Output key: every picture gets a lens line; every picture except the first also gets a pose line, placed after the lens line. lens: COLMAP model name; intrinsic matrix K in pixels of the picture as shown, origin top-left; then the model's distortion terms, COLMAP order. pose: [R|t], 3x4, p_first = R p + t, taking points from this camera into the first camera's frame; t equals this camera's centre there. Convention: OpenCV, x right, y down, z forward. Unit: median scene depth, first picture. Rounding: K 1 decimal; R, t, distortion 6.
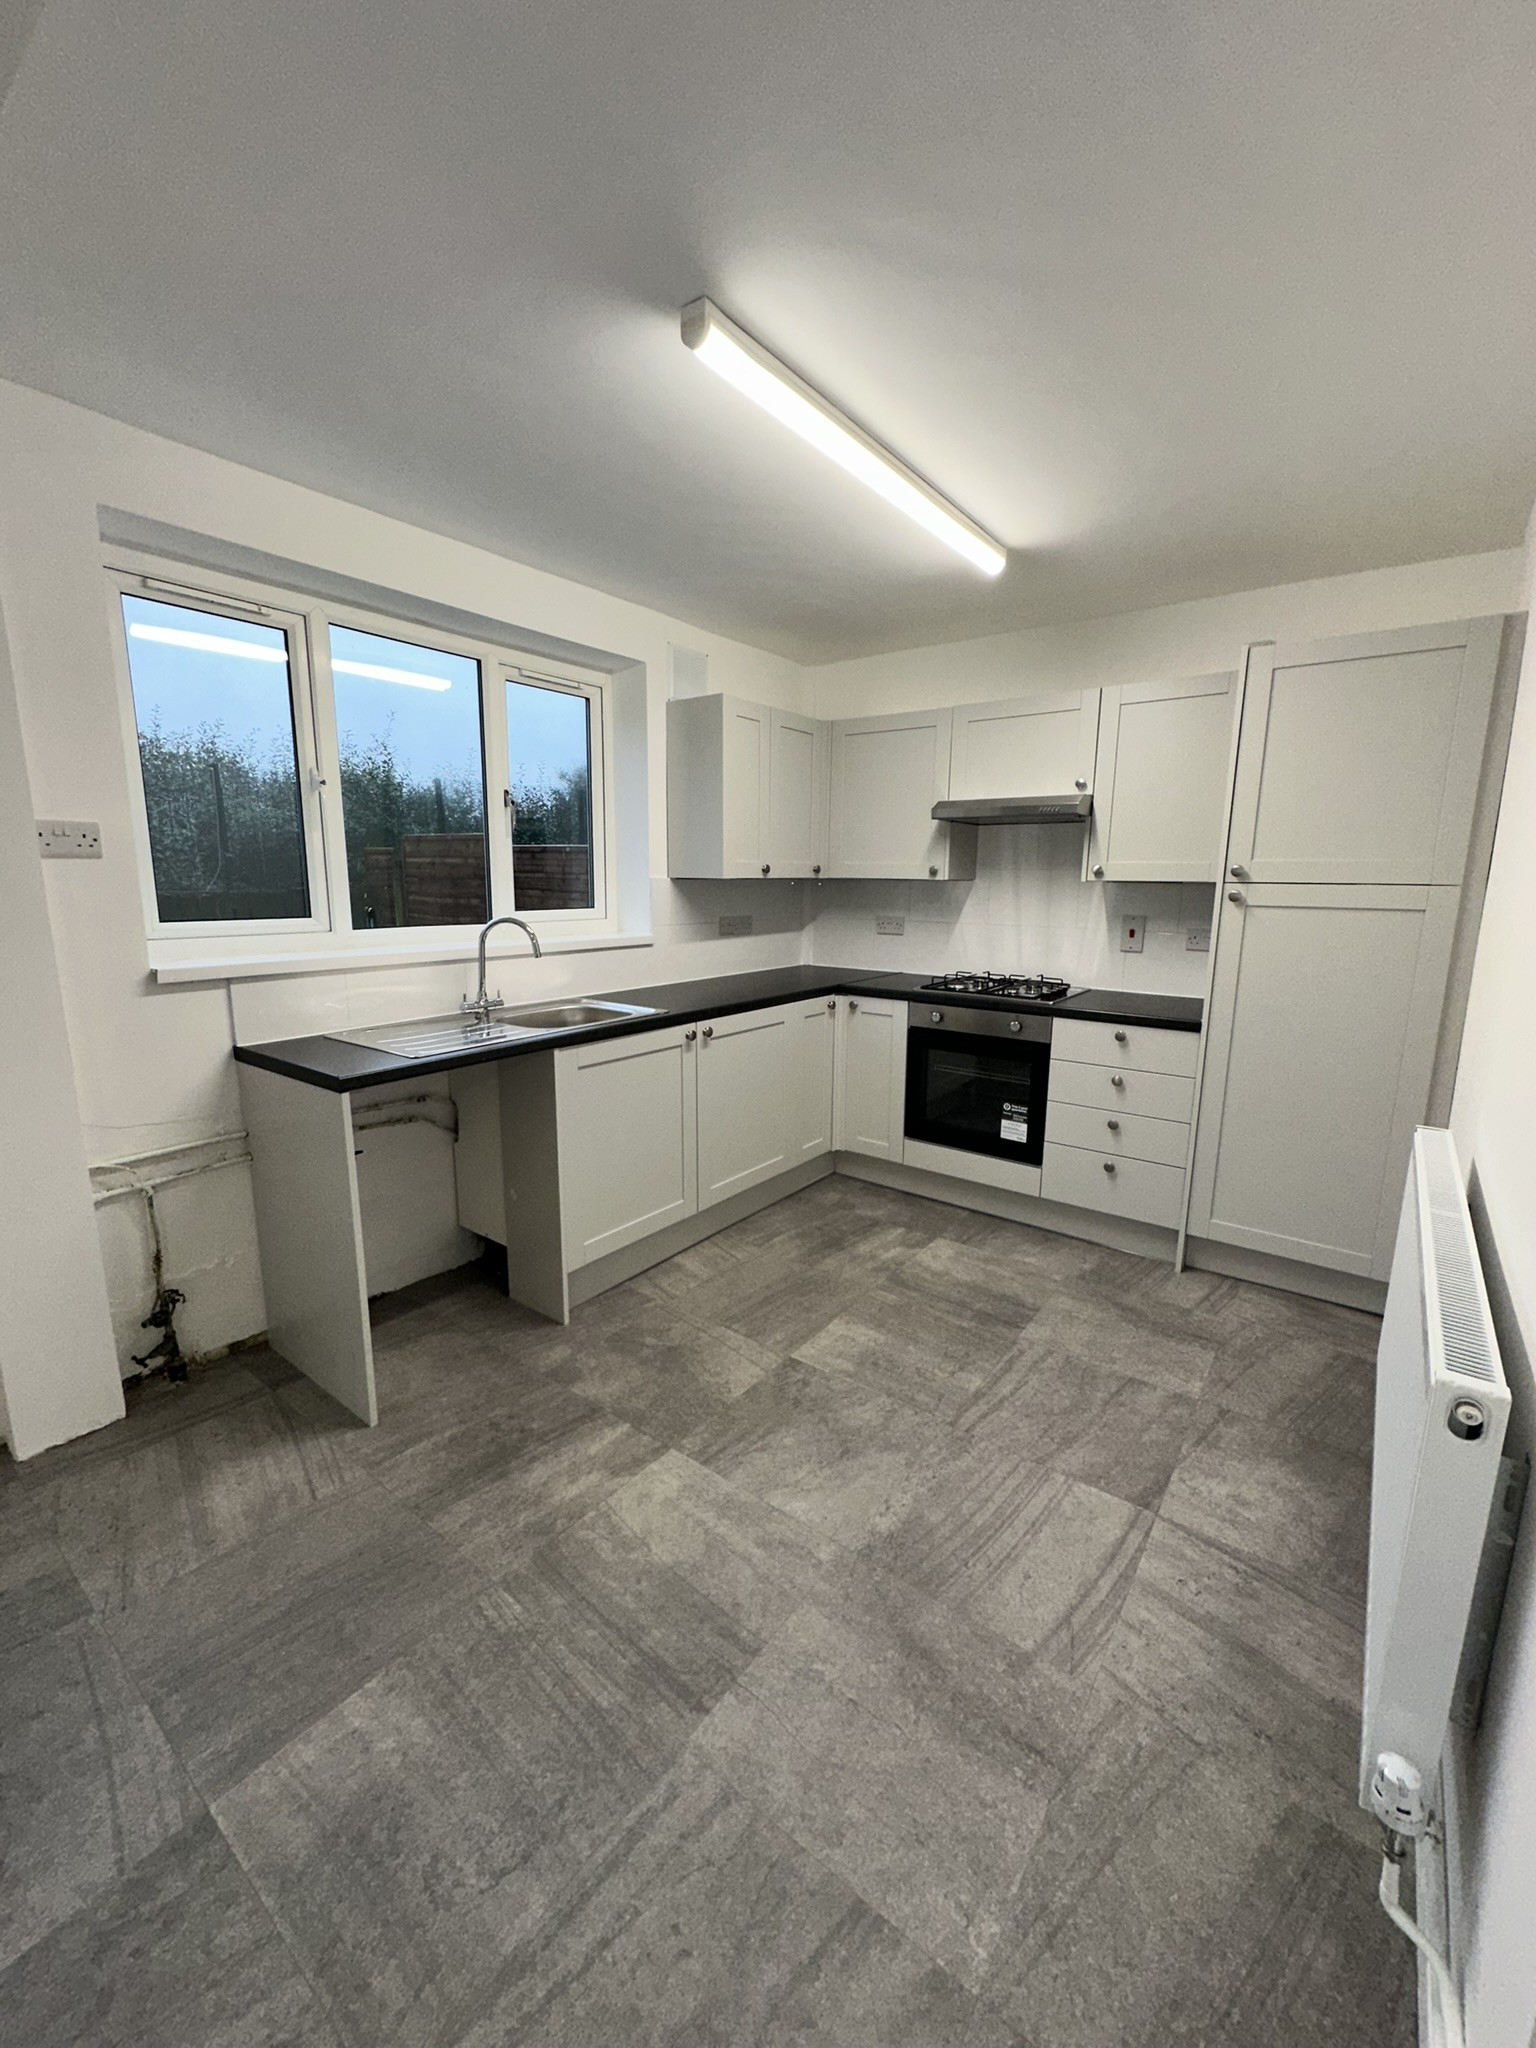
lens RADIAL K [[813.8, 0, 779.9], [0, 813.8, 1019.8], [0, 0, 1]] dist [-0.001612, 0.000209]
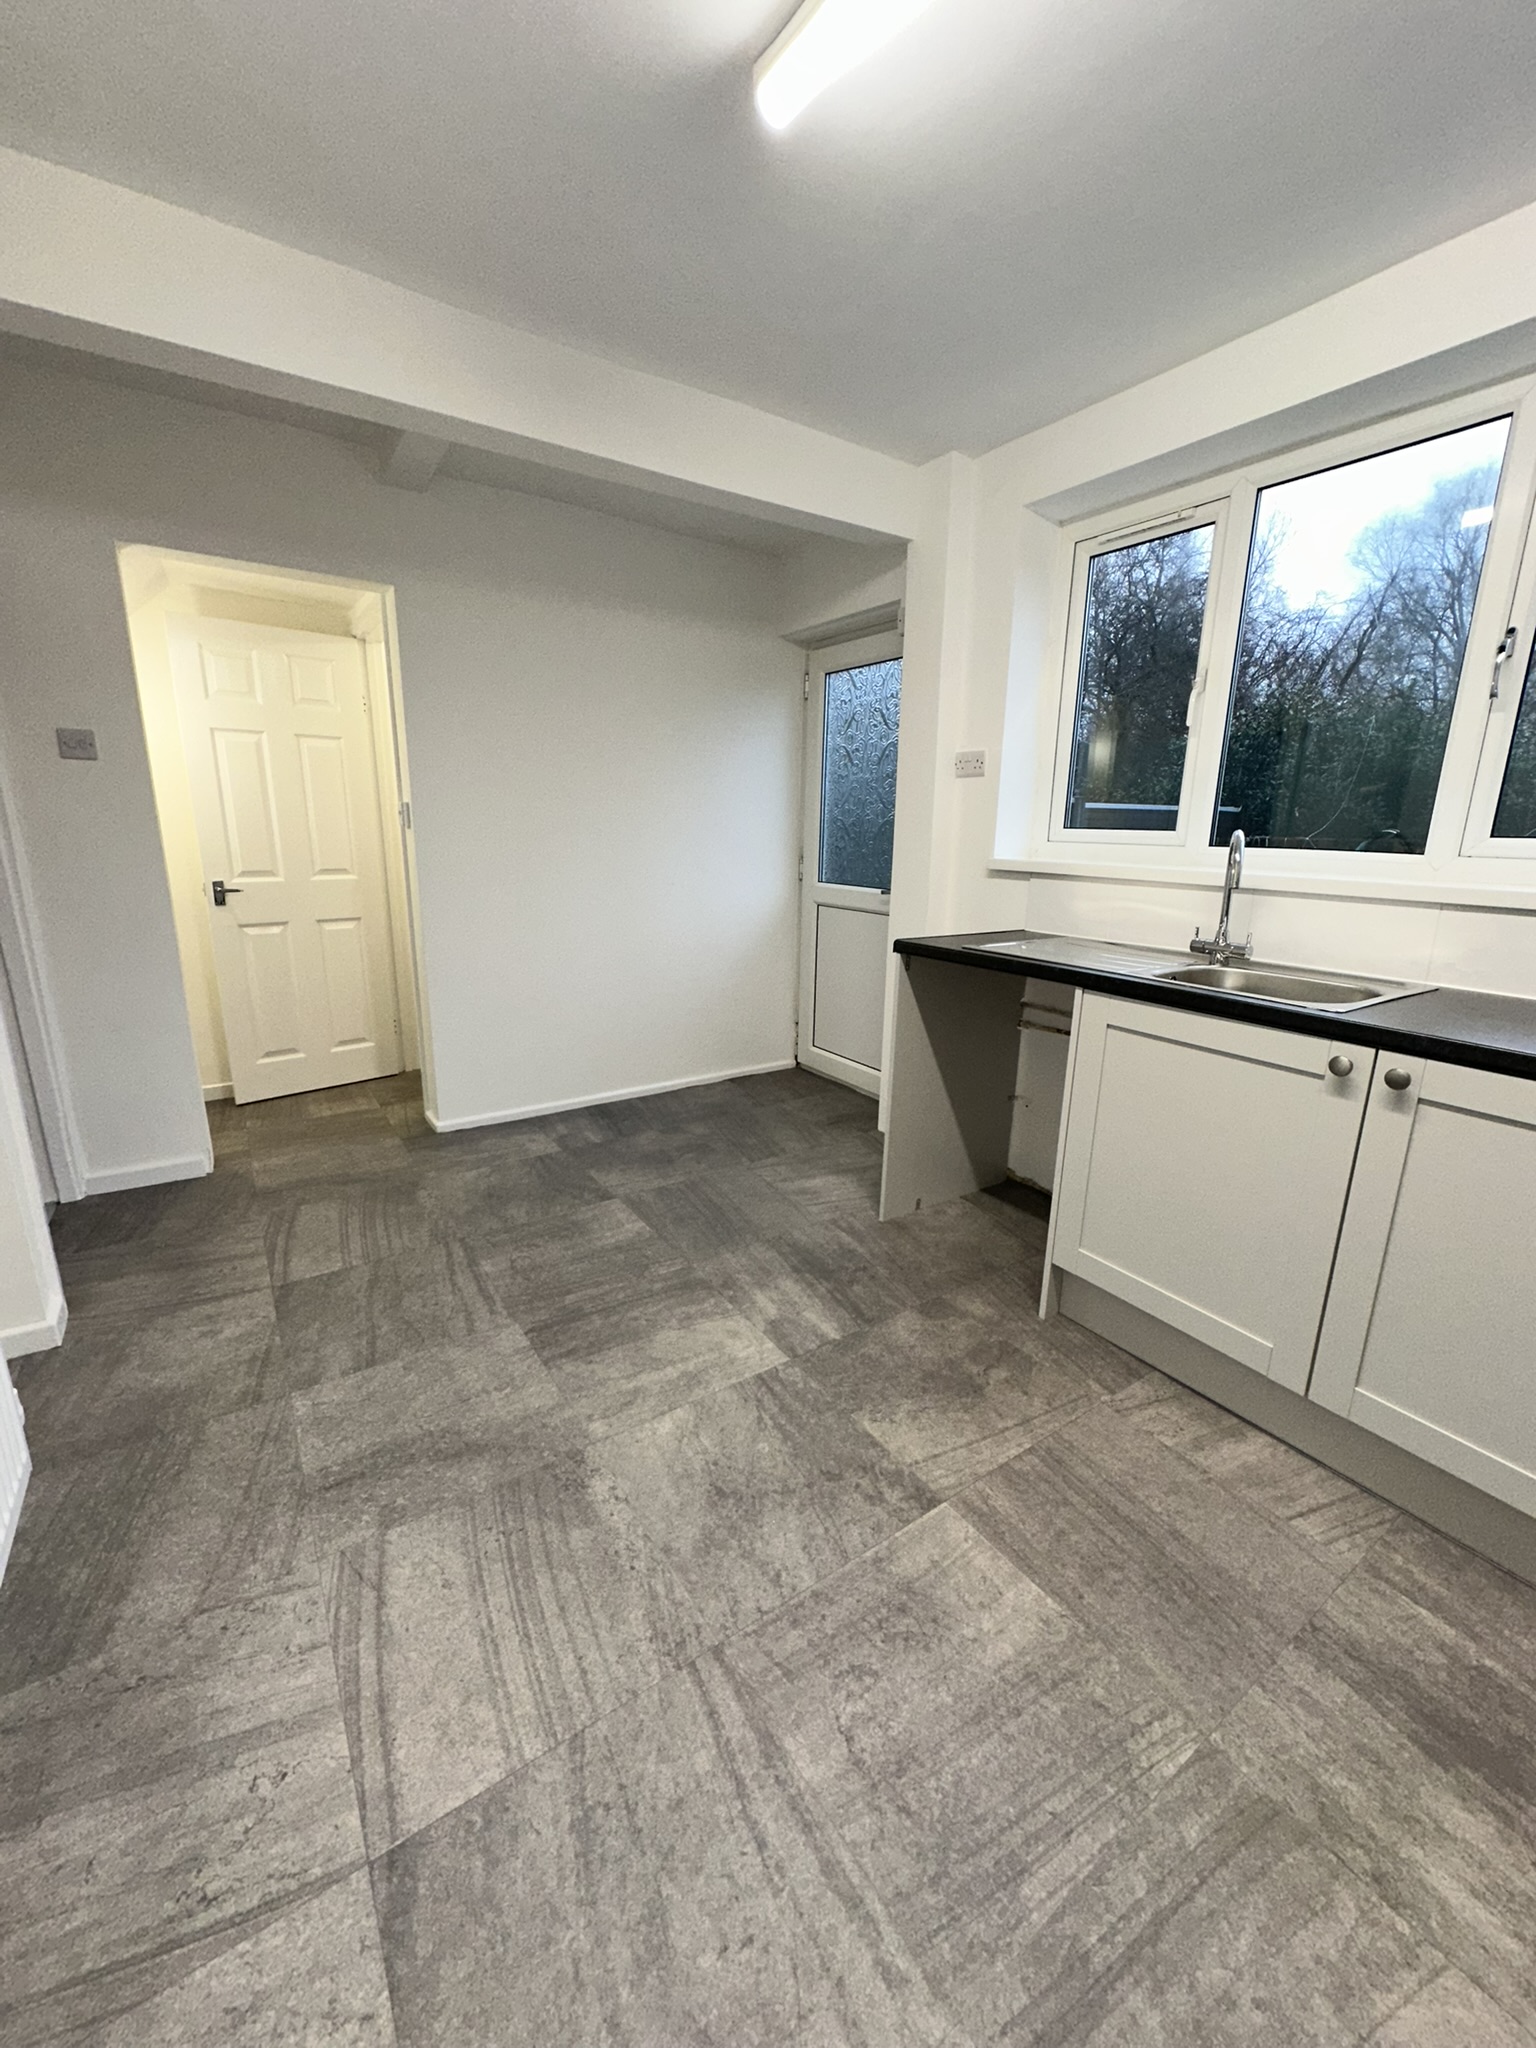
lens RADIAL K [[813.8, 0, 762.4], [0, 813.8, 1024.5], [0, 0, 1]] dist [-0.001612, 0.000209]
pose [[-0.333278, 0.211162, -0.918878, 0.676559], [-0.184260, 0.941216, 0.283127, -0.118568], [0.924648, 0.263673, -0.274777, 1.110291]]
